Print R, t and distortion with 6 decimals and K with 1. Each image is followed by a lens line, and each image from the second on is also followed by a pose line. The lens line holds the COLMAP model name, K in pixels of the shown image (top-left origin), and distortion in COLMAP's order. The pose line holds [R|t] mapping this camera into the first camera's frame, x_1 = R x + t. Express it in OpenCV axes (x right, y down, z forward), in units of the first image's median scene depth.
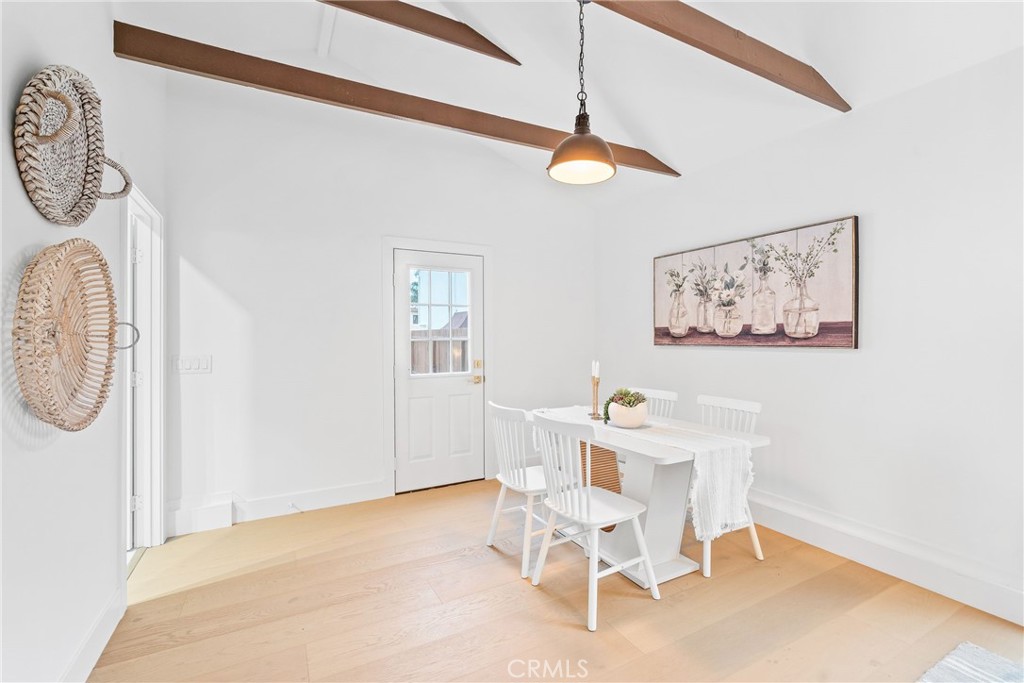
lens RADIAL K [[446.6, 0, 512.0], [0, 446.6, 341.5], [0, 0, 1]] dist [-0.001371, -0.000347]
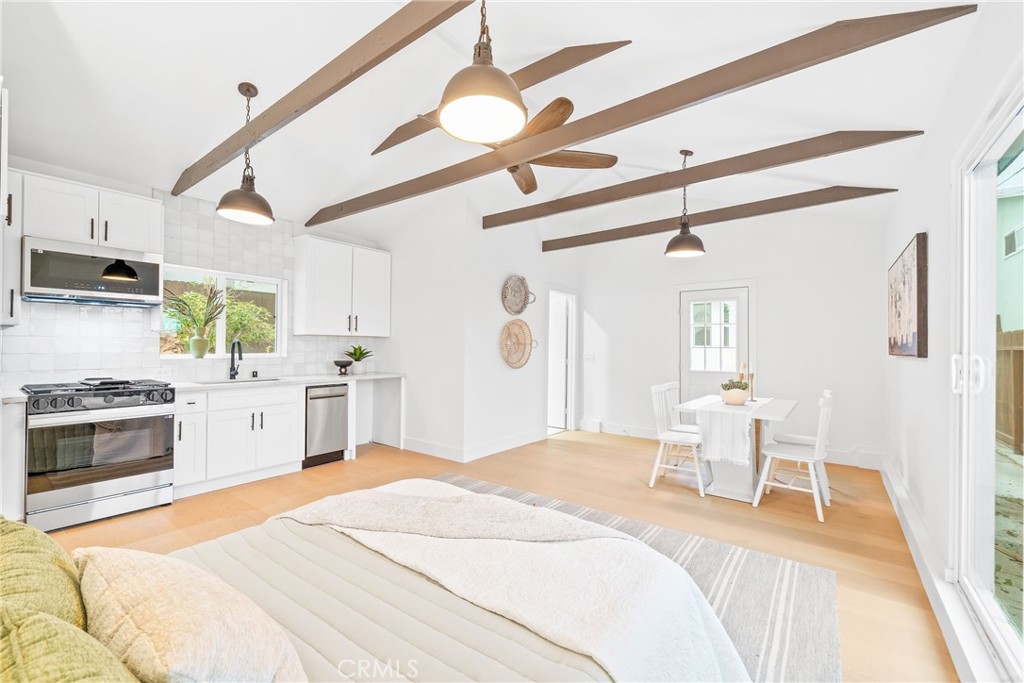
lens RADIAL K [[424.7, 0, 512.0], [0, 424.7, 341.5], [0, 0, 1]] dist [-0.000278, -0.000066]
pose [[0.424967, -0.004213, -0.905199, 1.648843], [-0.016034, 0.999797, -0.012181, 0.005824], [0.905067, 0.019691, 0.424813, -0.414242]]
